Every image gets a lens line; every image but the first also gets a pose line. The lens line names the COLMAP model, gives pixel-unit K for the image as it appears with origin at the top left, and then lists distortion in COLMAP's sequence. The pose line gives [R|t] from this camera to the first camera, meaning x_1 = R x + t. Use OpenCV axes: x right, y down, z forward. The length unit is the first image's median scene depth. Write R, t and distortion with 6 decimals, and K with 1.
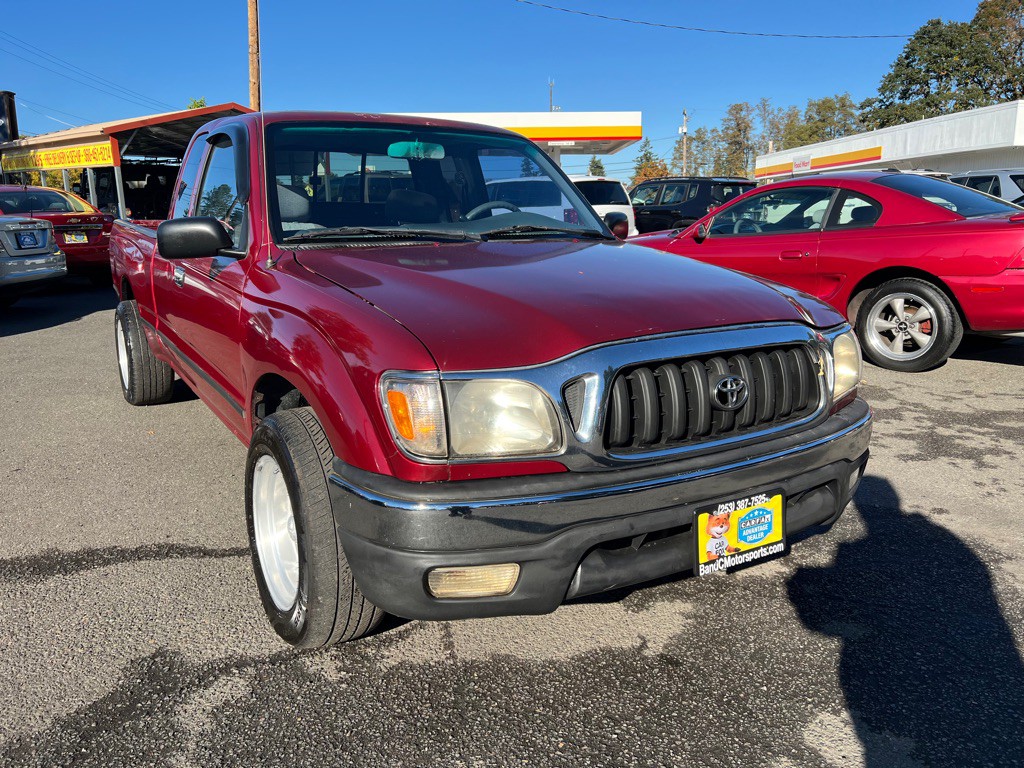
lens RADIAL K [[763.8, 0, 522.7], [0, 763.8, 380.7], [0, 0, 1]] dist [0.040014, -0.038016]
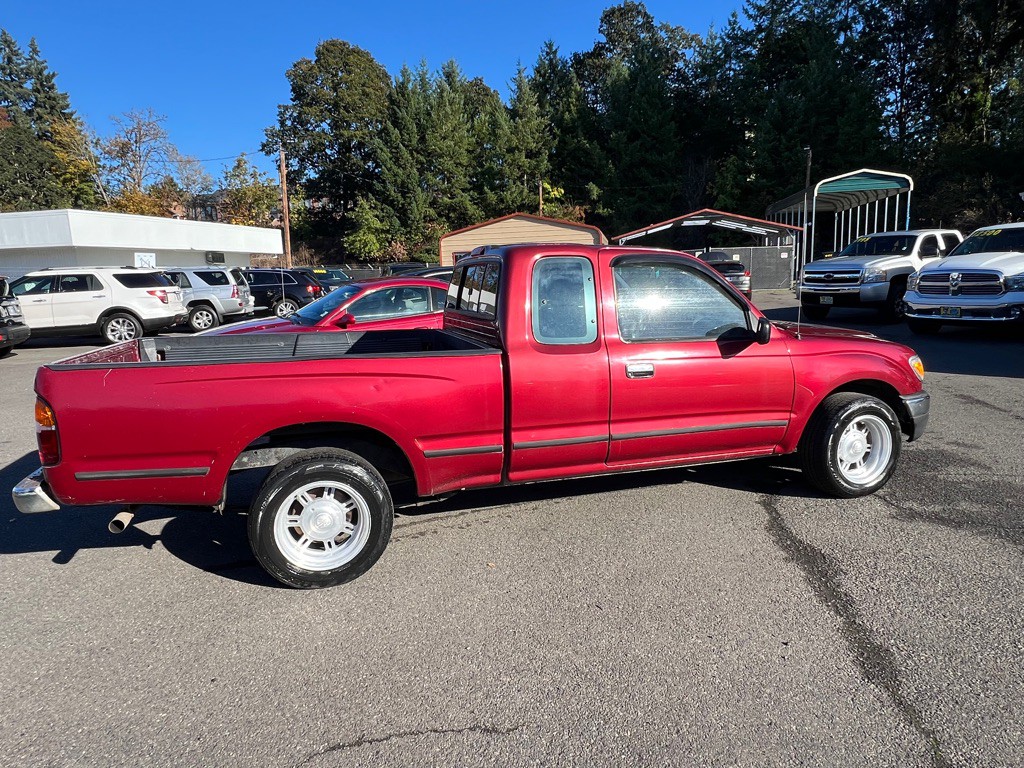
lens RADIAL K [[621.6, 0, 511.3], [0, 621.6, 387.4], [0, 0, 1]] dist [-0.002698, -0.000656]
pose [[0.267569, -0.172910, 0.947897, -0.858844], [0.237048, 0.965343, 0.109180, -0.157143], [-0.933925, 0.195484, 0.299284, 0.523763]]
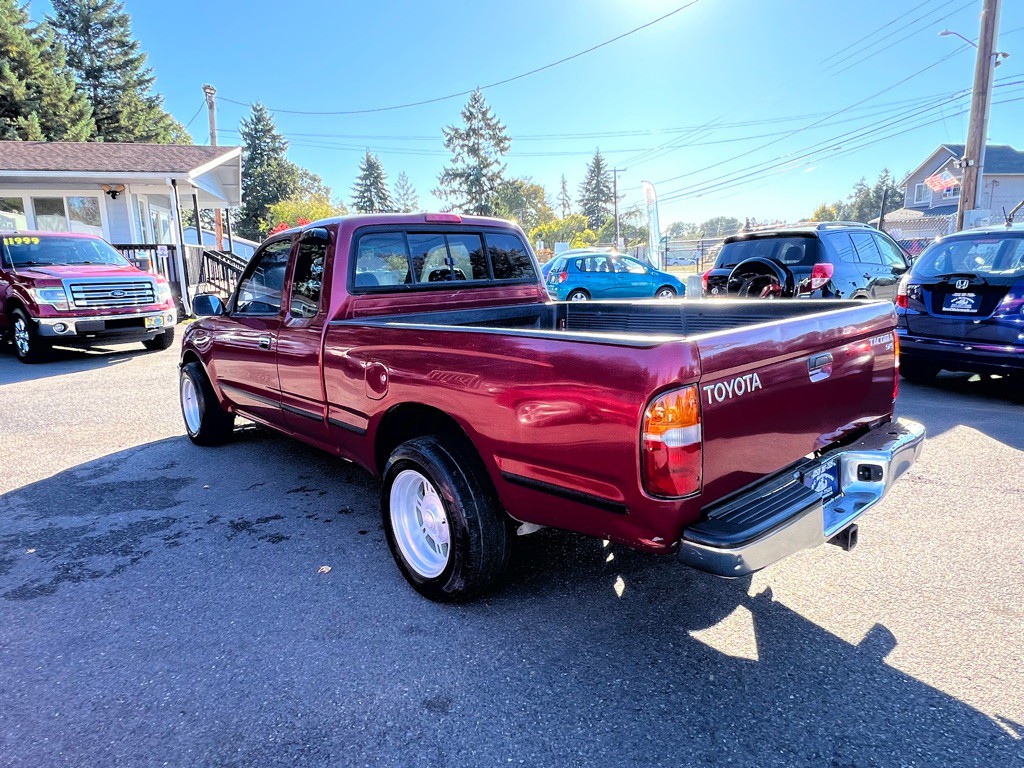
lens RADIAL K [[622.0, 0, 510.8], [0, 622.0, 384.2], [0, 0, 1]] dist [-0.001011, -0.001592]
pose [[-0.989872, 0.057234, -0.129910, -0.175835], [0.001387, 0.918978, 0.394305, -0.329262], [0.141953, 0.390132, -0.909751, 1.384603]]
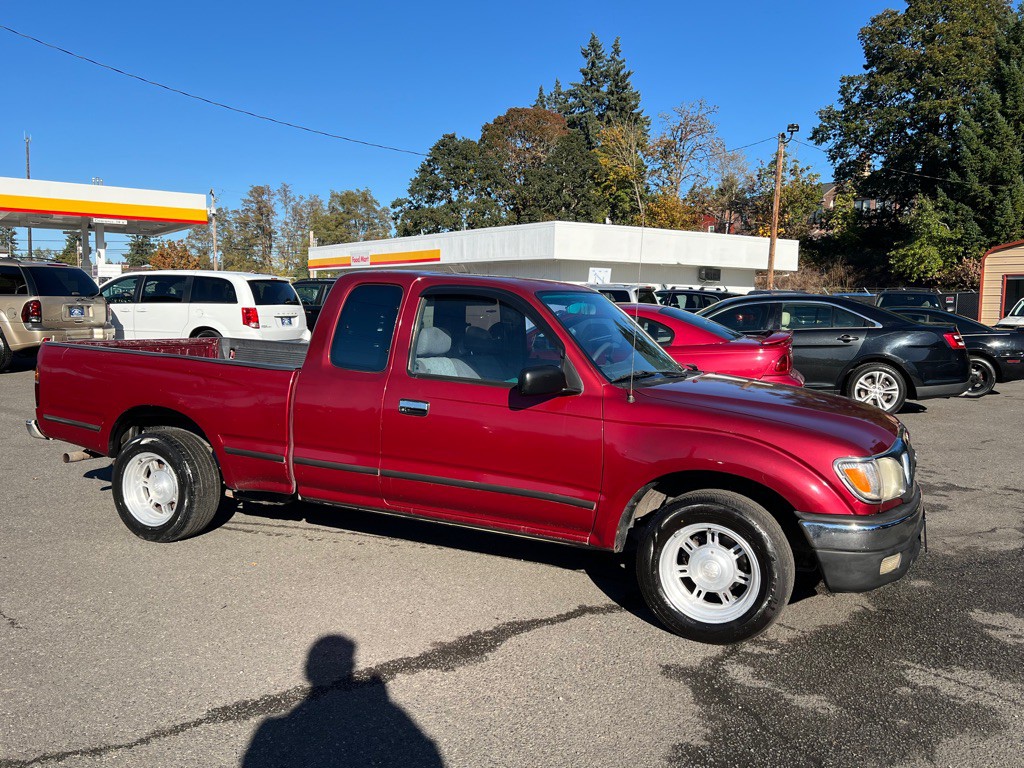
lens RADIAL K [[835.3, 0, 523.1], [0, 835.3, 392.1], [0, 0, 1]] dist [0.066439, -0.079451]
pose [[0.838506, -0.032957, 0.543895, -0.582407], [0.090729, 0.992680, -0.079722, -0.023607], [-0.537286, 0.116194, 0.835358, -0.095671]]
